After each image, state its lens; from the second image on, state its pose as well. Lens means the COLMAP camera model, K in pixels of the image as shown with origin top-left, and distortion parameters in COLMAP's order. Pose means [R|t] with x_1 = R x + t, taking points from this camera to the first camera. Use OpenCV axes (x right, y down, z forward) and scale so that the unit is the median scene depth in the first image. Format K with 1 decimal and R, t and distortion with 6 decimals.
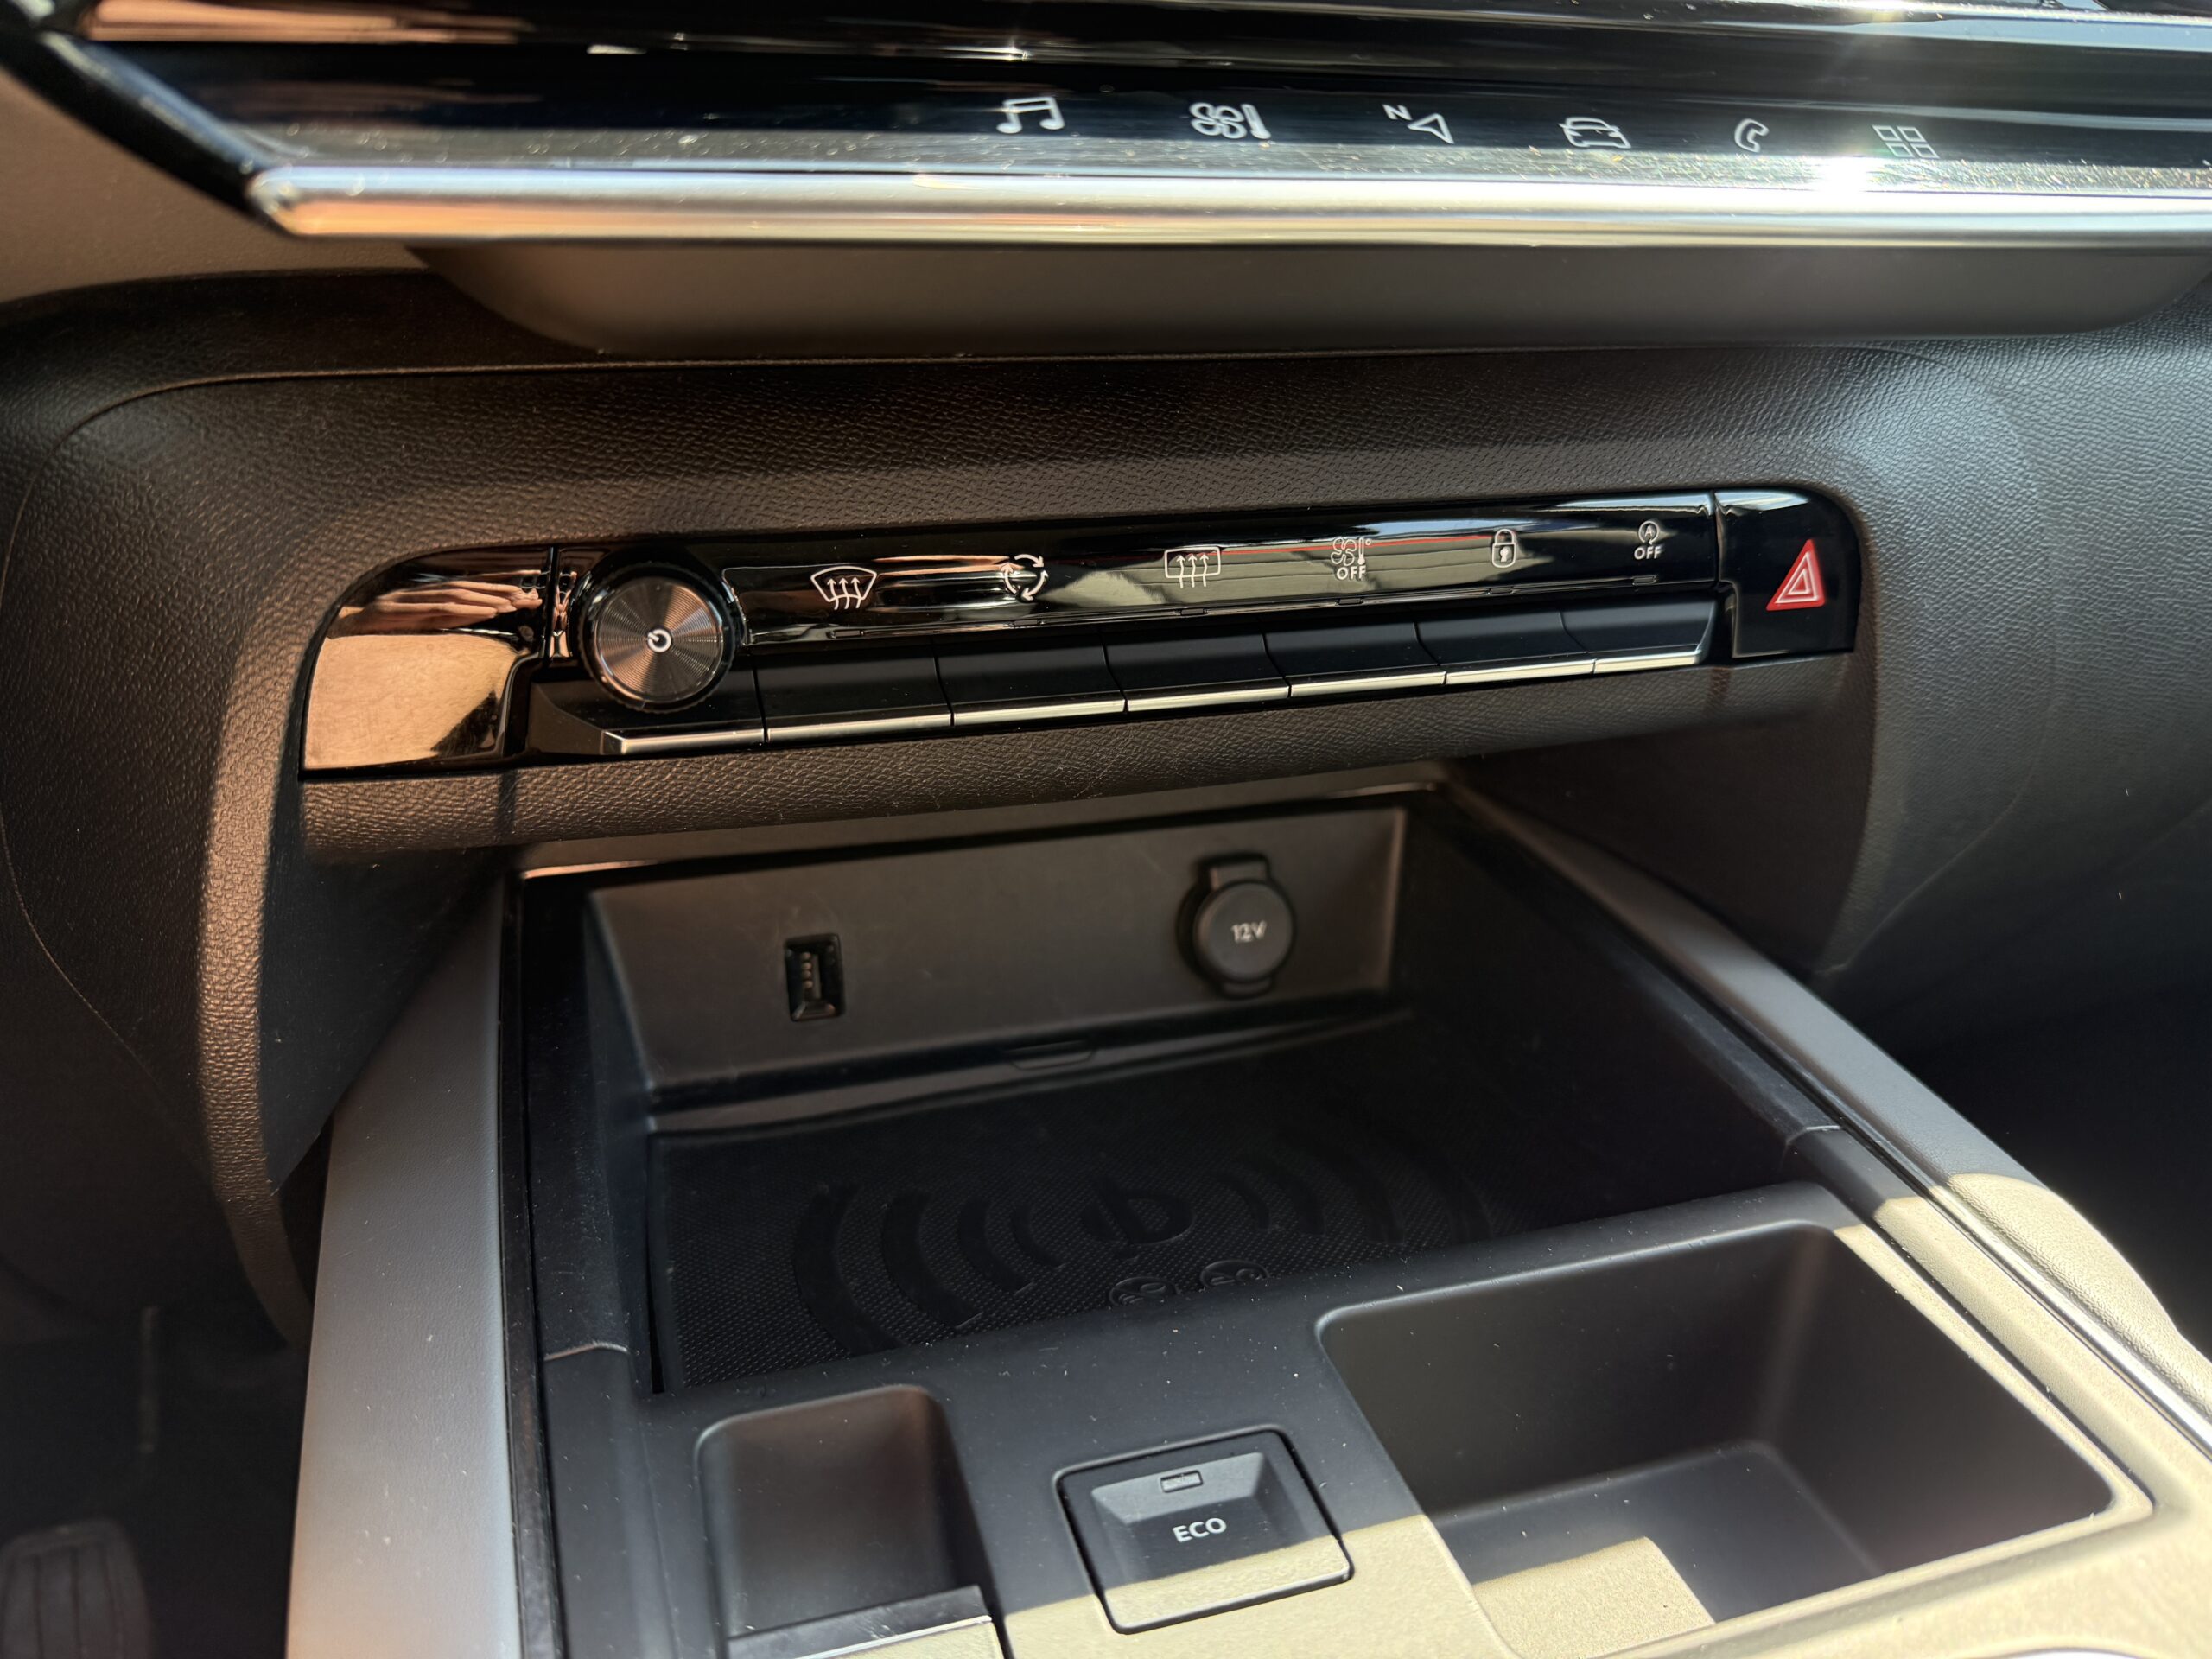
lens RADIAL K [[1575.4, 0, 1108.2], [0, 1575.4, 826.1], [0, 0, 1]] dist [0.101802, -0.288674]
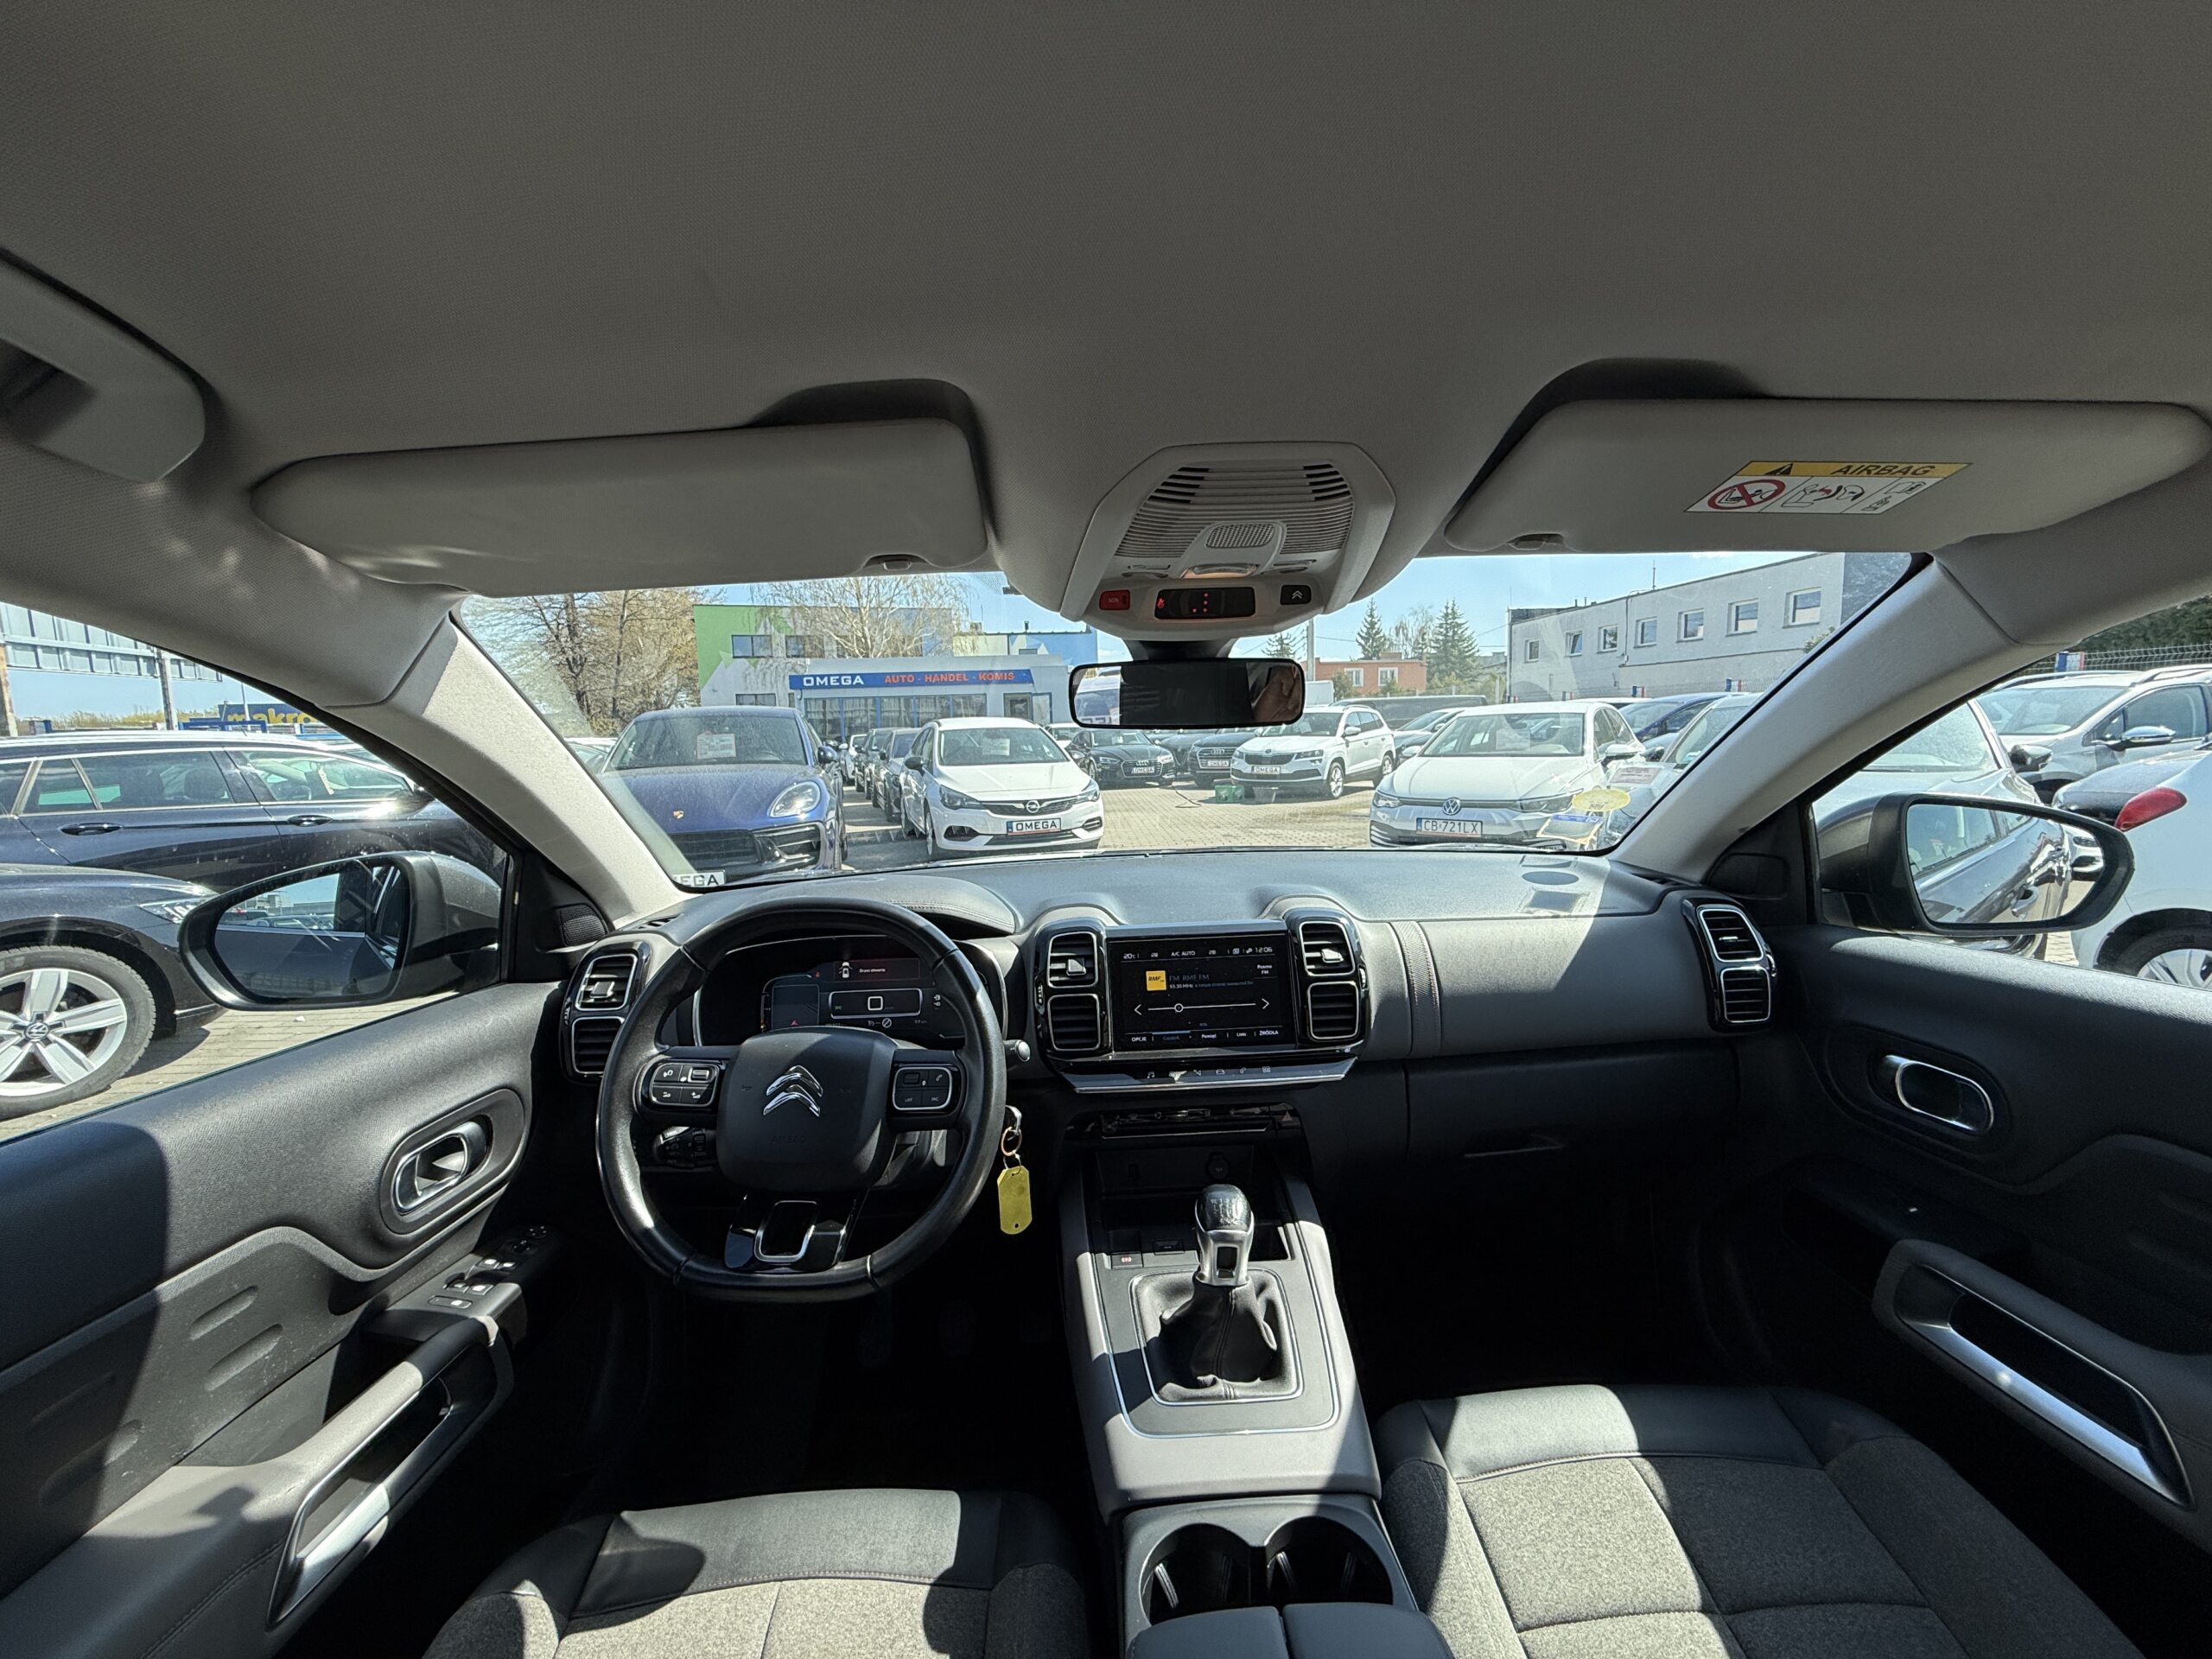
lens RADIAL K [[881.8, 0, 1104.2], [0, 881.8, 829.9], [0, 0, 1]] dist [0.001212, -0.000011]
pose [[0.963458, -0.031116, -0.266046, 0.844352], [-0.049851, 0.955047, -0.292232, -0.227009], [0.263180, 0.294816, 0.918597, -3.236861]]
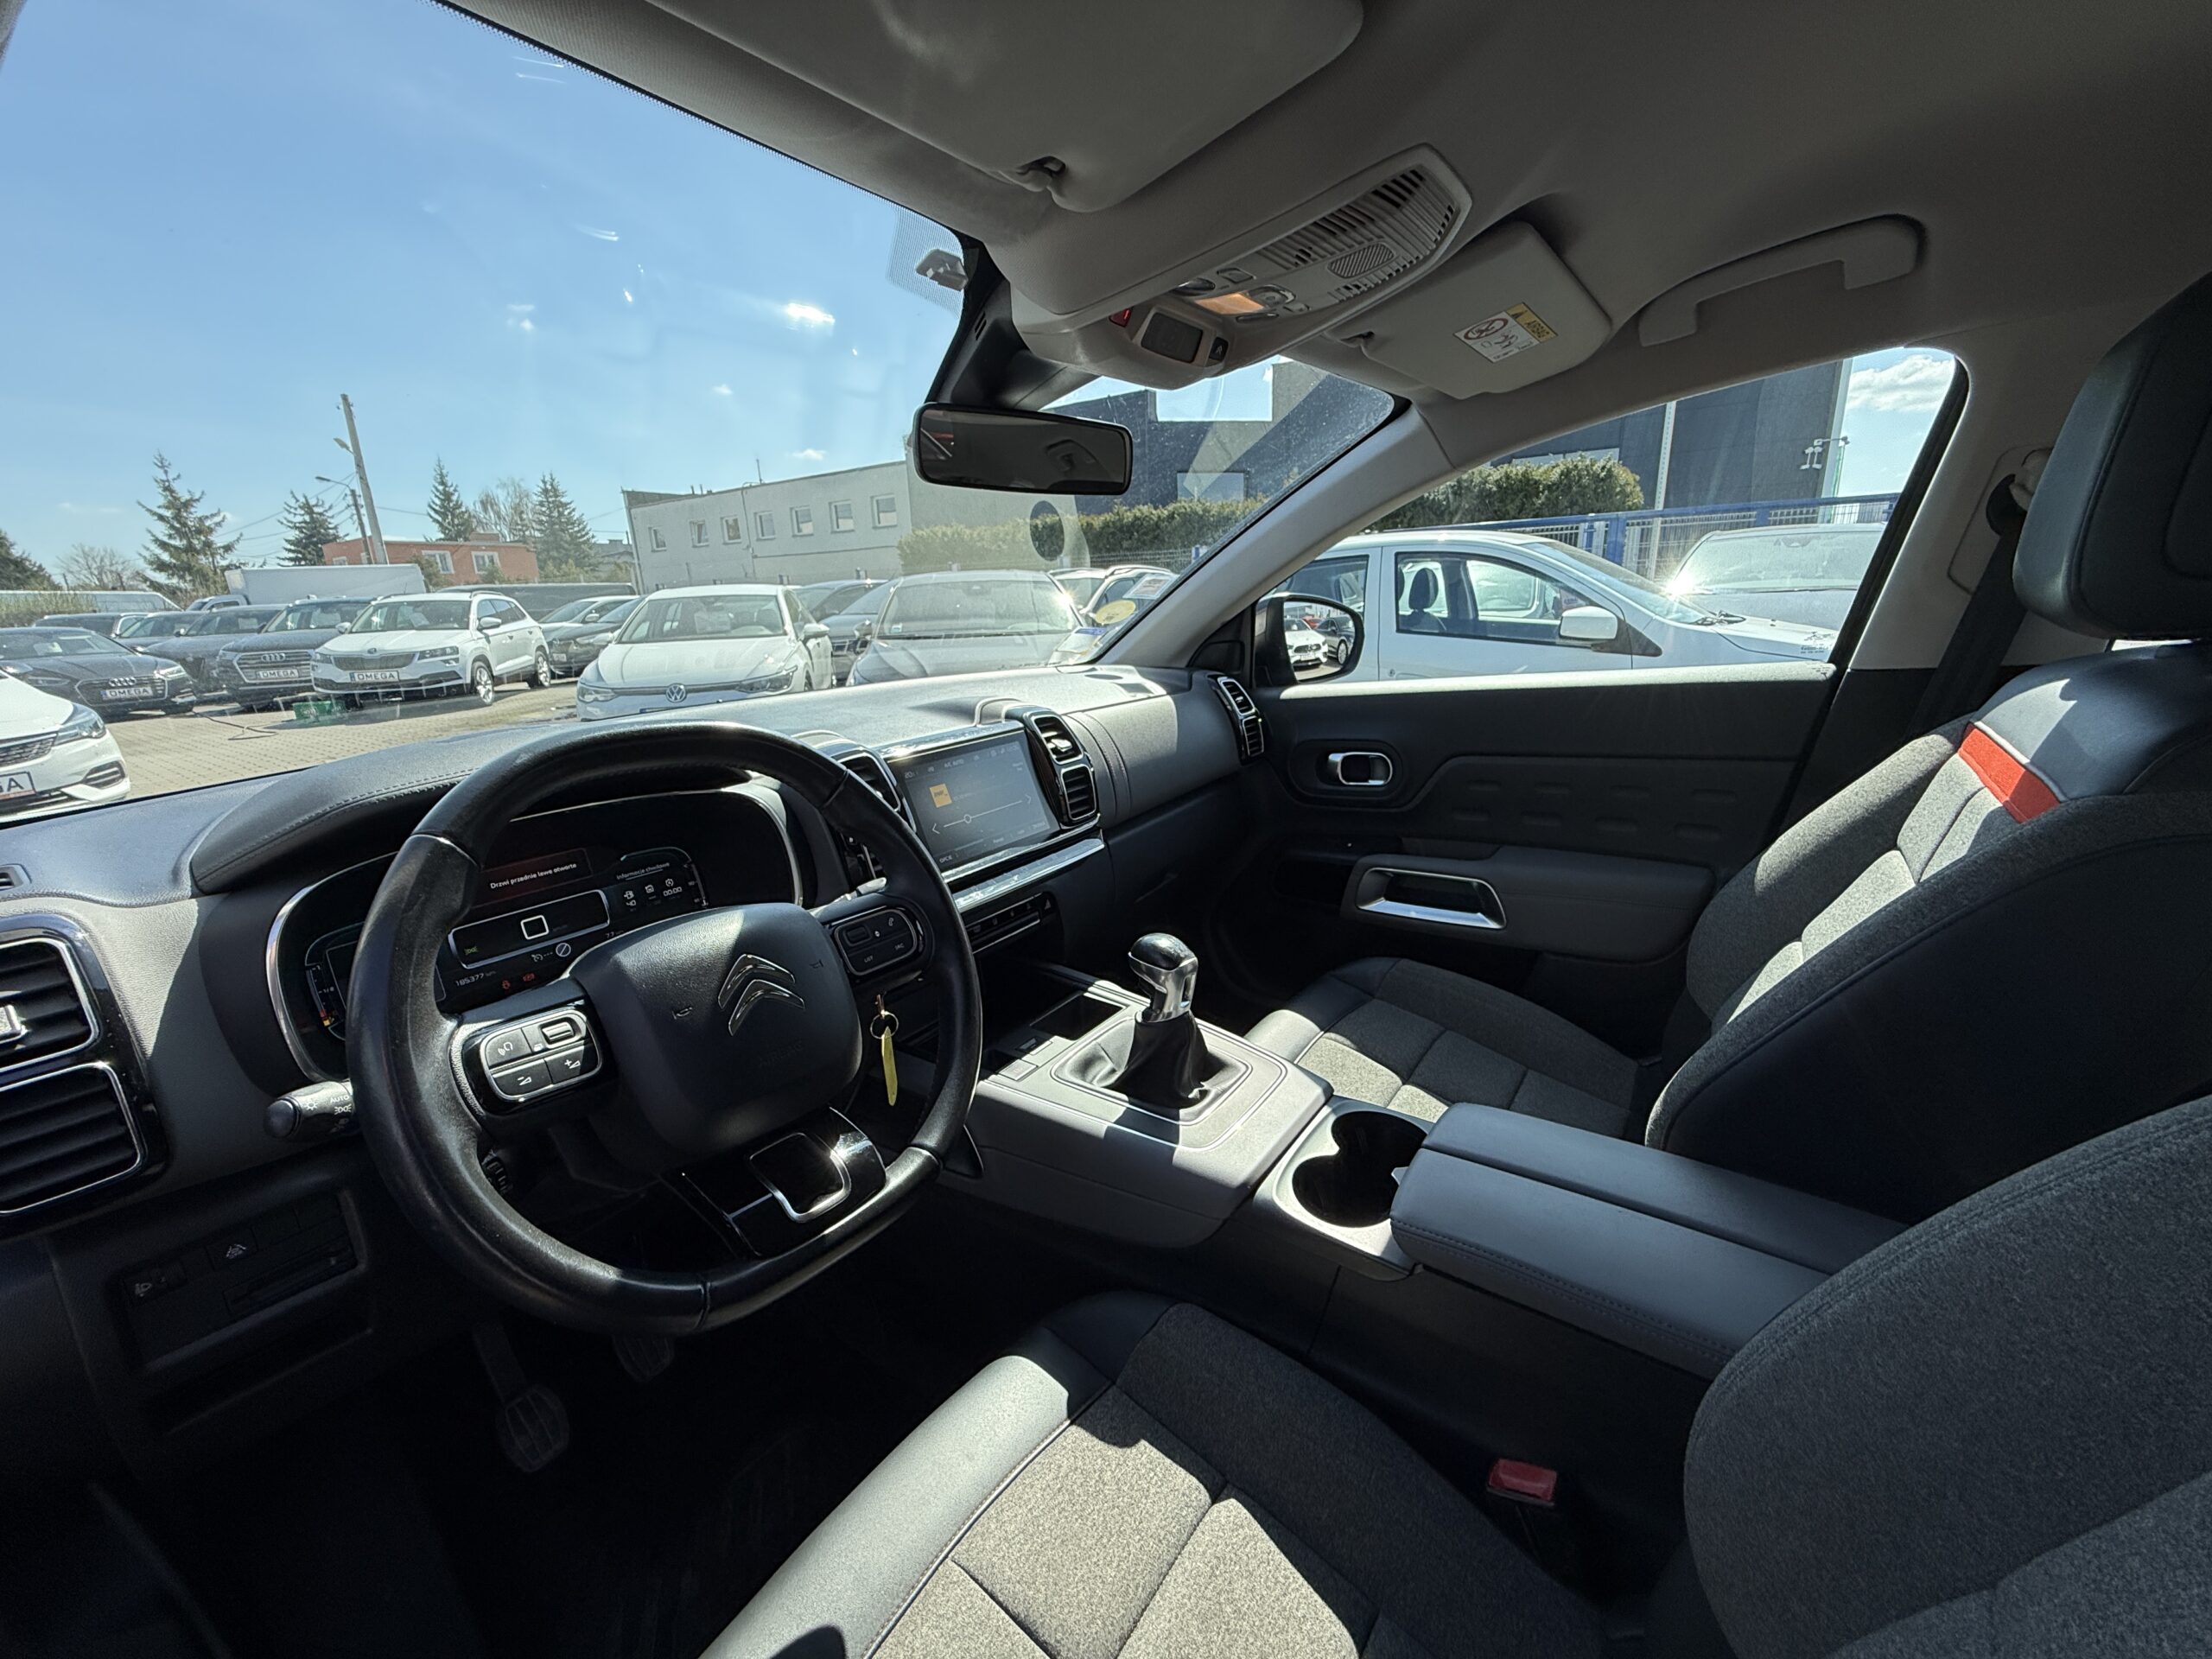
lens RADIAL K [[899.4, 0, 1111.1], [0, 899.4, 821.6], [0, 0, 1]] dist [-0.008427, -0.000087]
pose [[0.793014, -0.210368, 0.571729, -1.677332], [0.304123, 0.949884, -0.072322, -0.164907], [-0.527862, 0.231228, 0.817249, -2.670367]]
